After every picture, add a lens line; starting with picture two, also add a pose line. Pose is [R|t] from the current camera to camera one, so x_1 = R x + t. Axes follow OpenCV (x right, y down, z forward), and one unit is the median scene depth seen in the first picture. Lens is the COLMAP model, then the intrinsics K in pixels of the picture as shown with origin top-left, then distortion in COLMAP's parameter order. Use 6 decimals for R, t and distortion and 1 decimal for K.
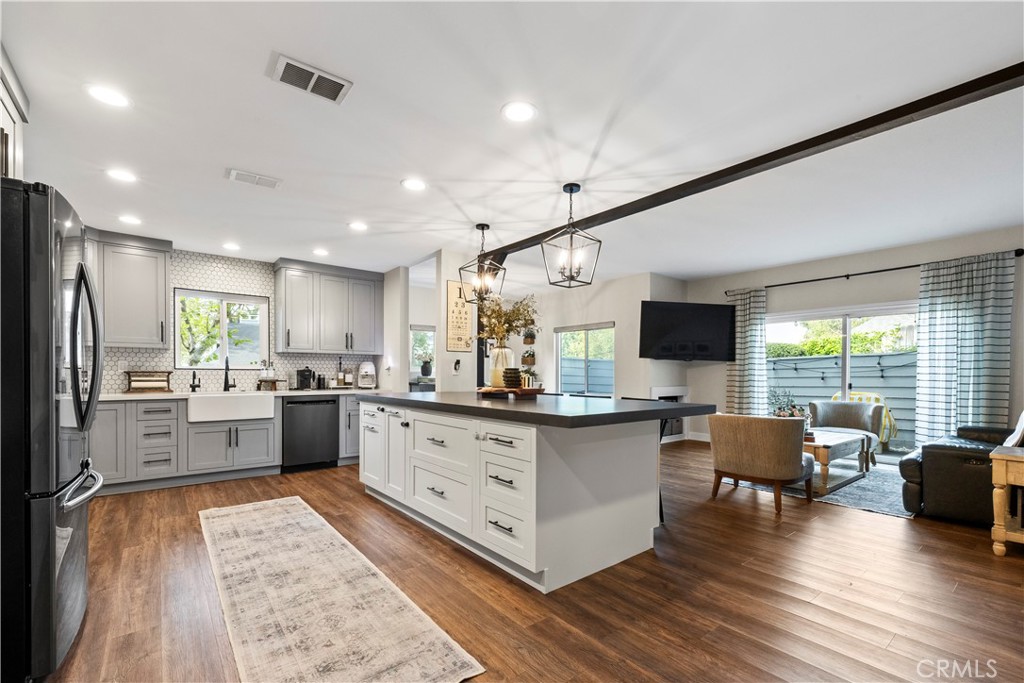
lens RADIAL K [[441.7, 0, 502.1], [0, 441.7, 376.5], [0, 0, 1]] dist [-0.003287, -0.000349]
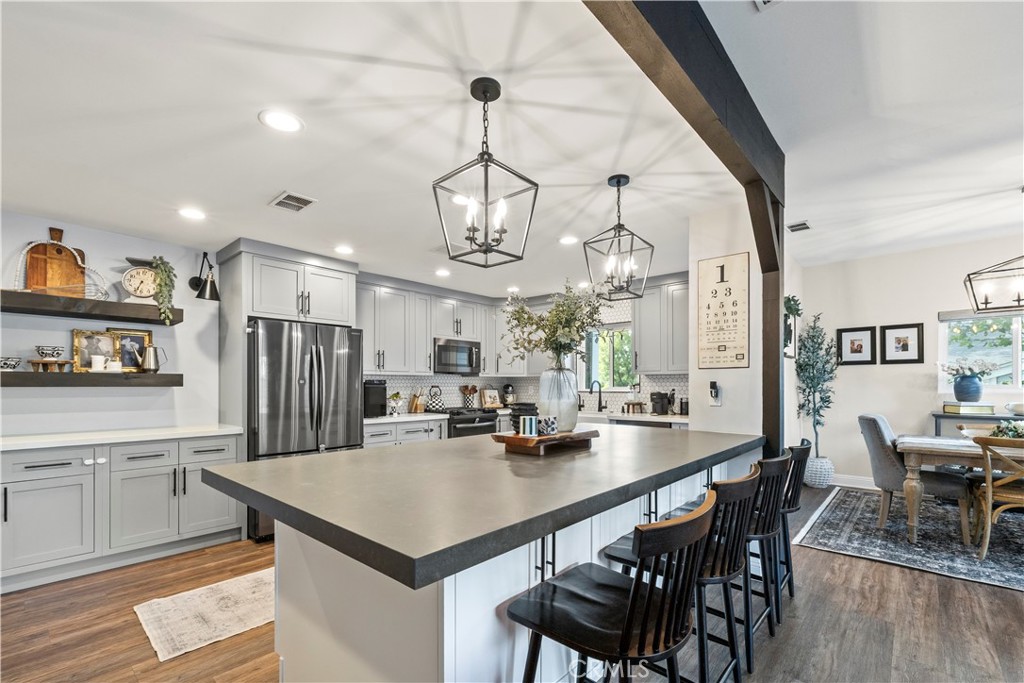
lens RADIAL K [[441.7, 0, 511.6], [0, 441.7, 381.6], [0, 0, 1]] dist [-0.003287, -0.000349]
pose [[0.181620, -0.012493, -0.983290, 0.540760], [-0.003739, 0.999903, -0.013394, -0.033477], [0.983362, 0.006110, 0.181555, 0.704325]]
